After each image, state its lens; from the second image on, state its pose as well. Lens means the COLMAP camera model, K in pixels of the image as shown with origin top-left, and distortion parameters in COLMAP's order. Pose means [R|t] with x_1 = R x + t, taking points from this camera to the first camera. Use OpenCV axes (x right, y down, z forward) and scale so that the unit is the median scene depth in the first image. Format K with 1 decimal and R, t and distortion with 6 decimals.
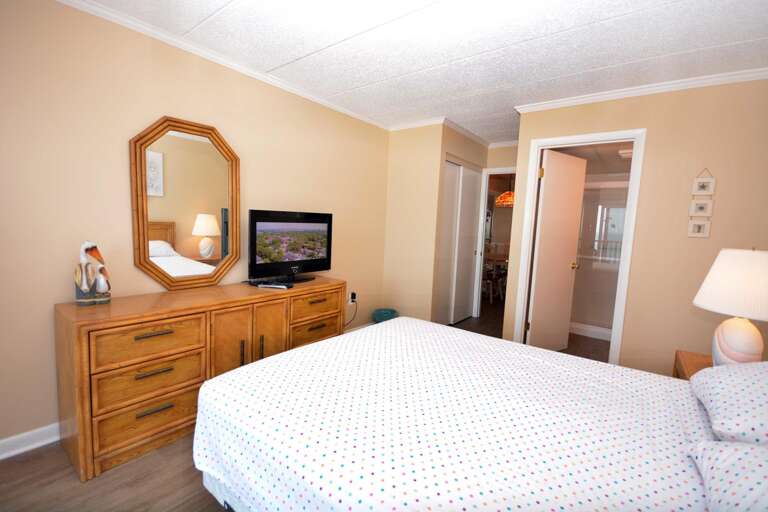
lens RADIAL K [[340.8, 0, 382.9], [0, 340.8, 252.8], [0, 0, 1]] dist [0.001077, 0.000068]
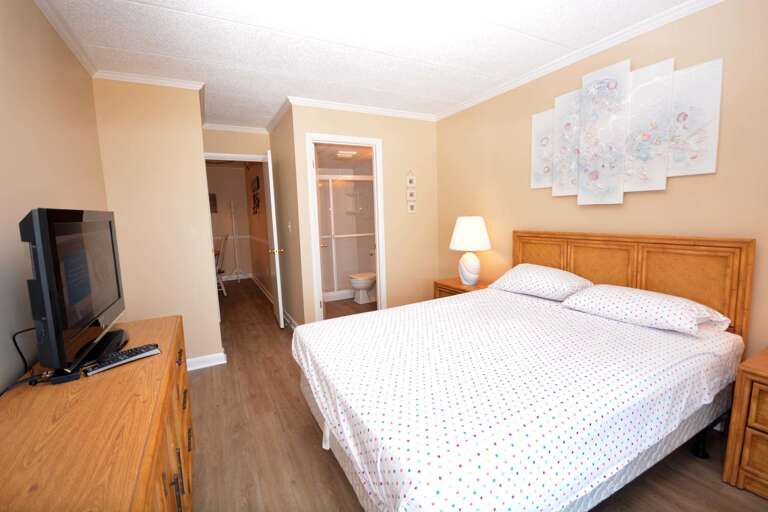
lens RADIAL K [[340.8, 0, 382.9], [0, 340.8, 252.8], [0, 0, 1]] dist [0.001077, 0.000068]
pose [[0.393973, -0.165129, 0.904167, -0.618811], [0.135355, 0.983427, 0.120626, -0.071316], [-0.909101, 0.074860, 0.409795, 0.462806]]
